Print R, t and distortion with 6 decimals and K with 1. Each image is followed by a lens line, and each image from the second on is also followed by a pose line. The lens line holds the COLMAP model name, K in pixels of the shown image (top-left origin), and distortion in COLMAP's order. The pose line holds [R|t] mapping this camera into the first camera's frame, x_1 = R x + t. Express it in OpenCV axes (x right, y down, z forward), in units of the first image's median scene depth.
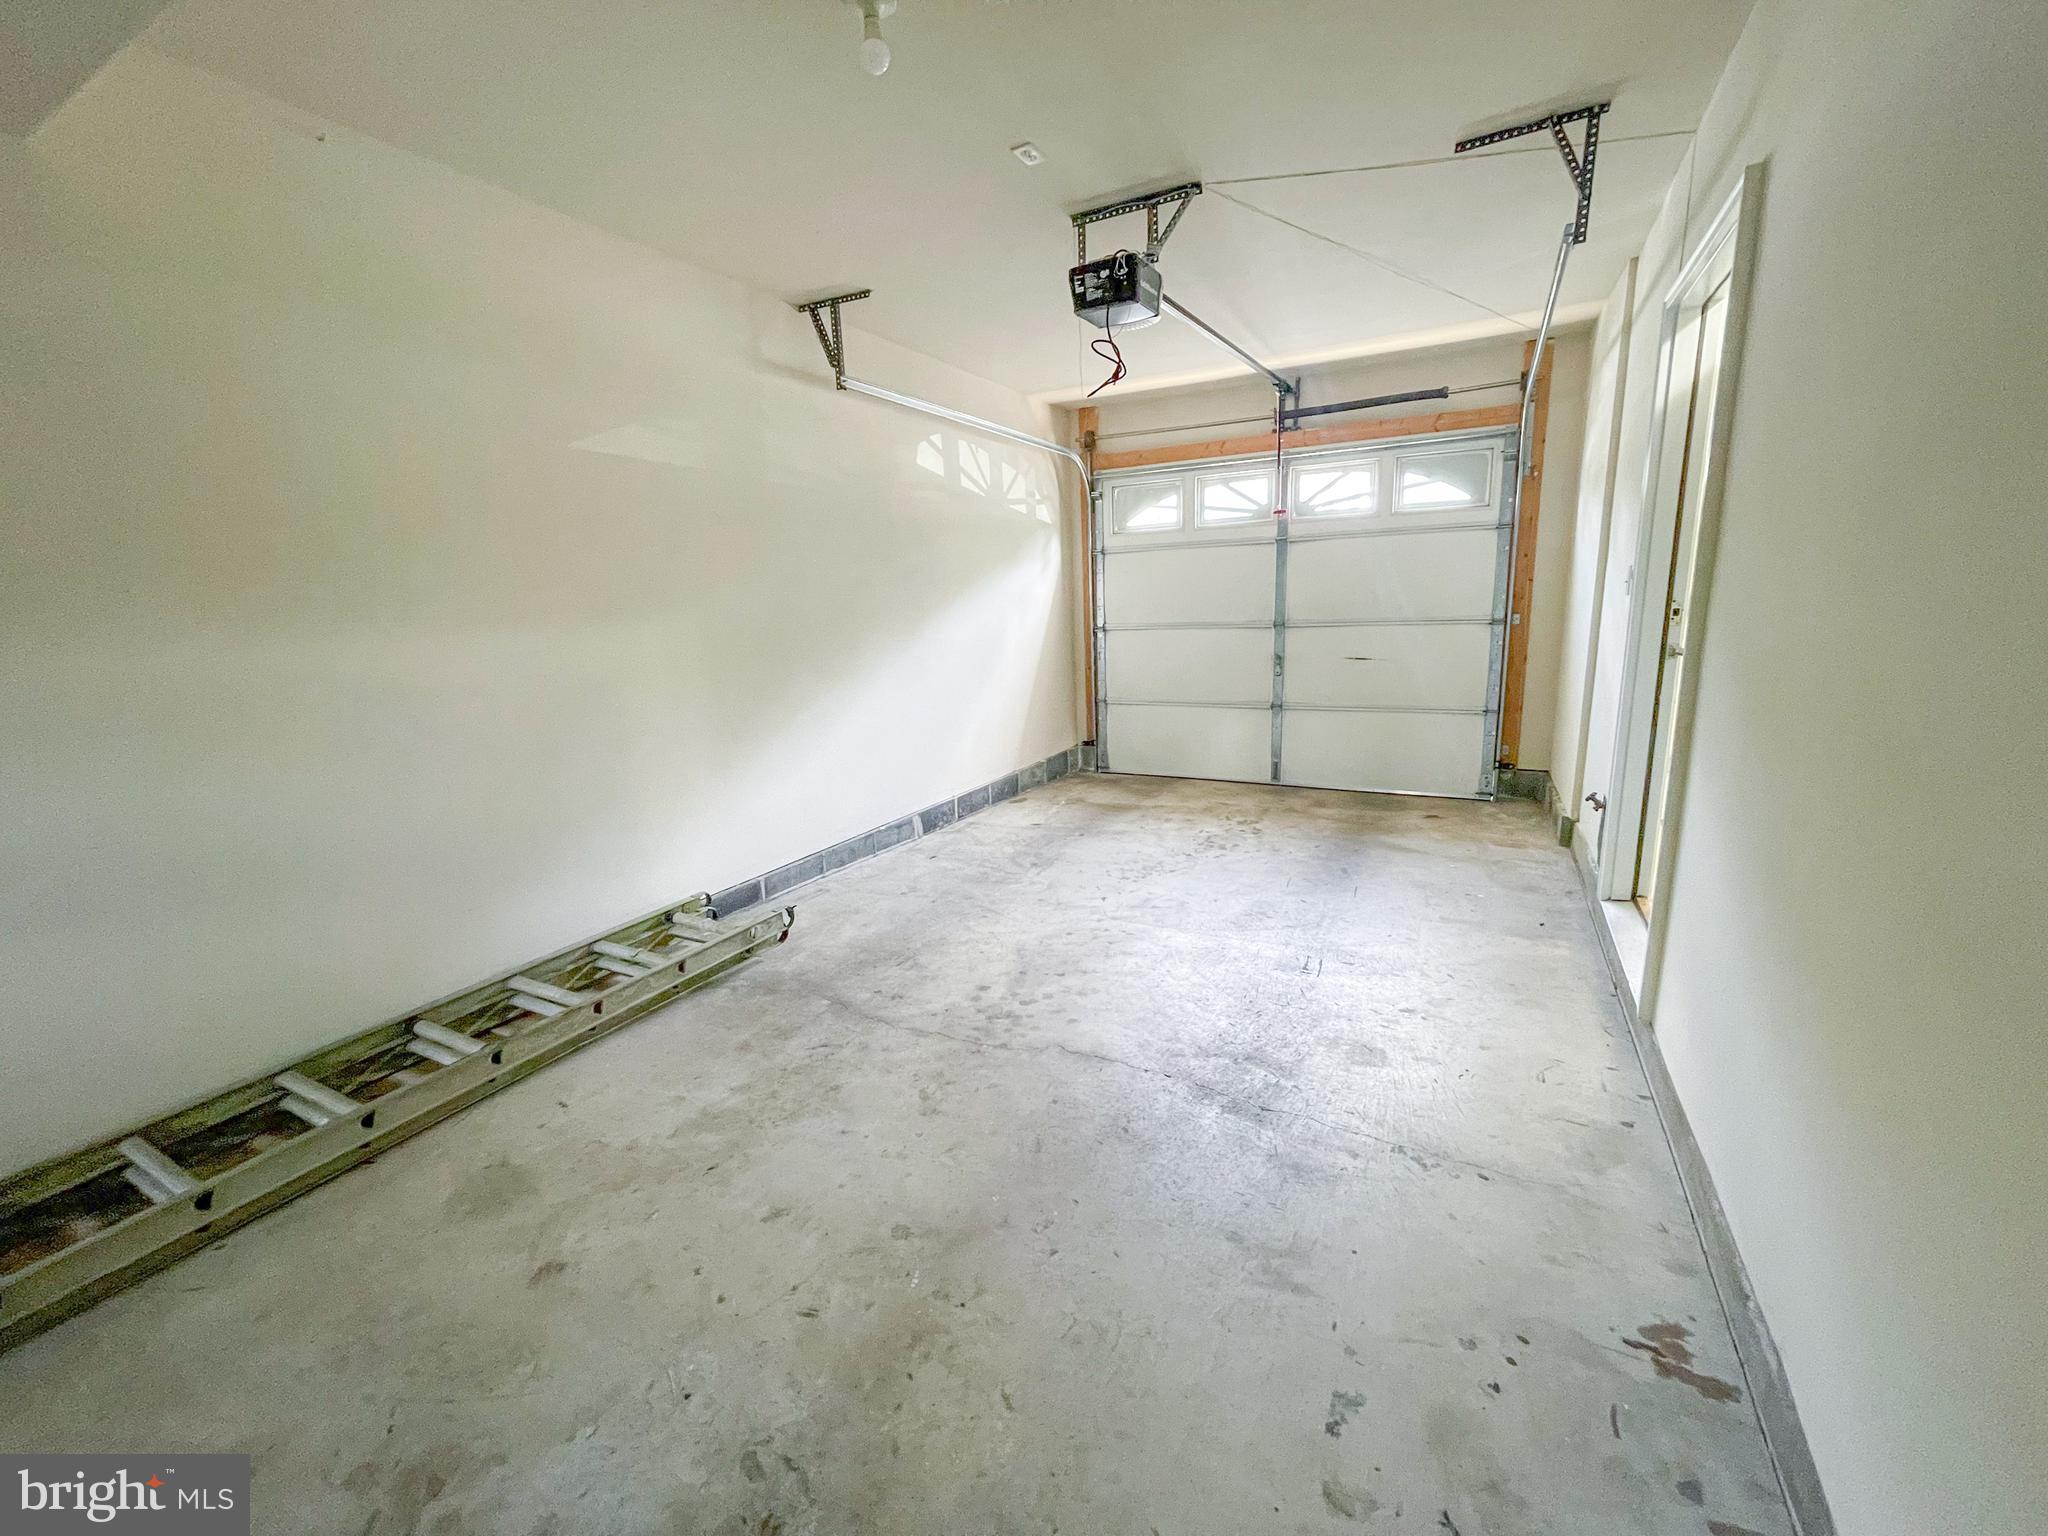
lens RADIAL K [[821.6, 0, 1029.3], [0, 821.6, 768.5], [0, 0, 1]] dist [-0.001420, -0.000403]
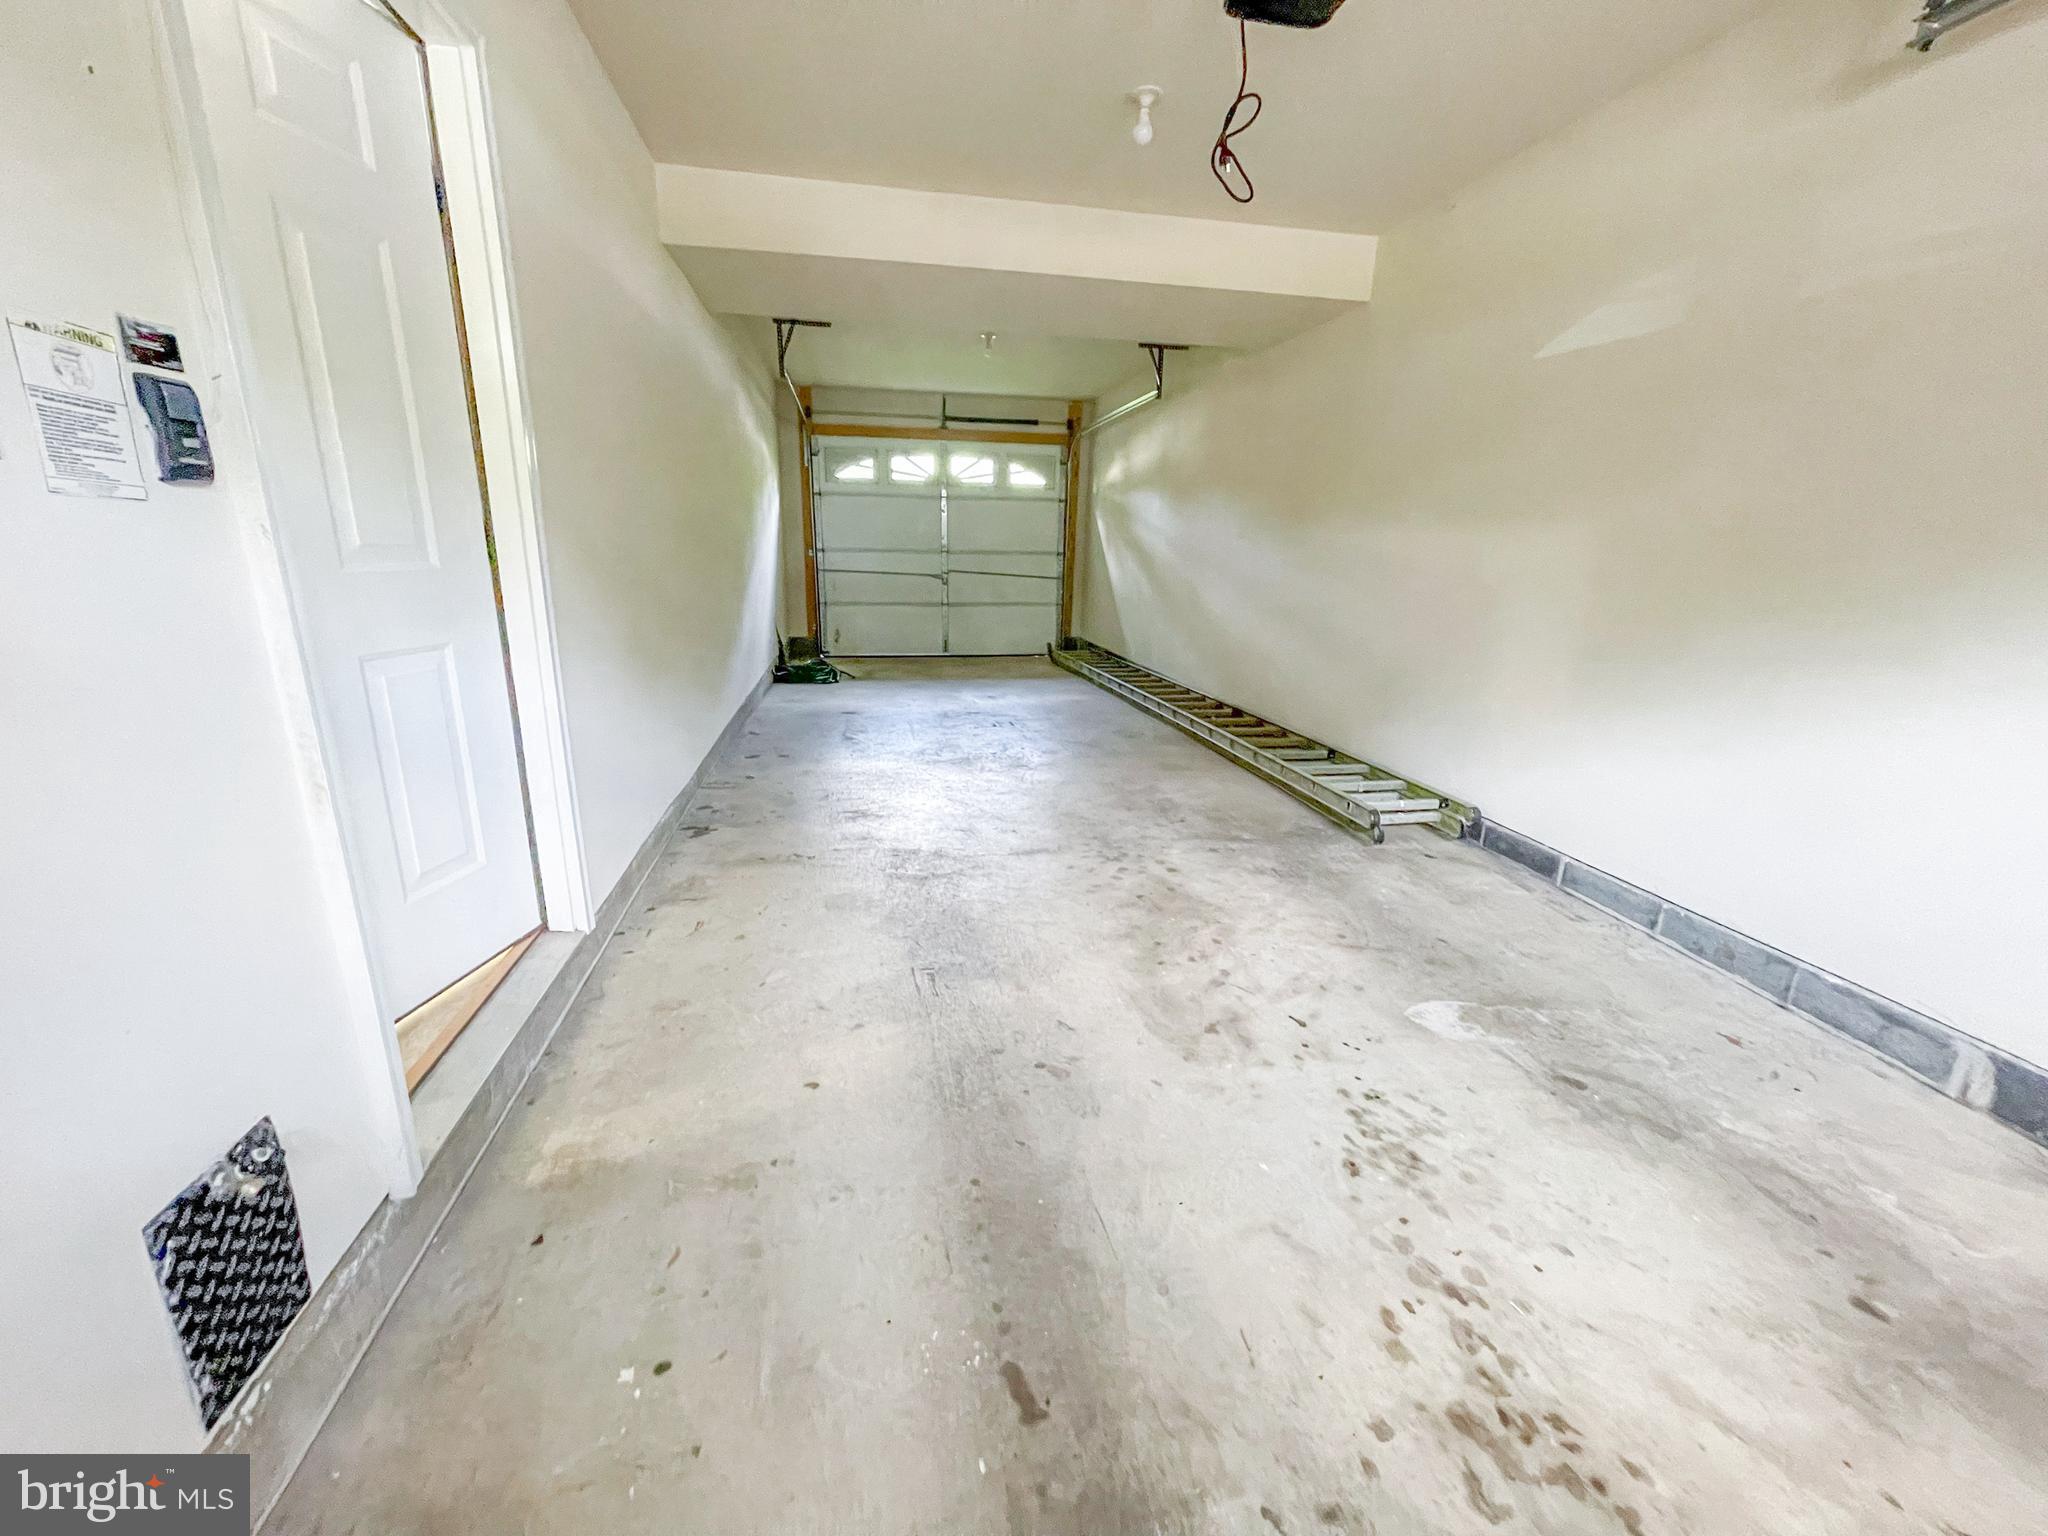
lens RADIAL K [[821.6, 0, 1023.1], [0, 821.6, 766.0], [0, 0, 1]] dist [-0.001420, -0.000403]
pose [[-0.772971, 0.187935, -0.605967, 0.688134], [-0.123911, 0.892006, 0.434708, -0.286945], [0.622223, 0.411102, -0.666208, 1.452619]]
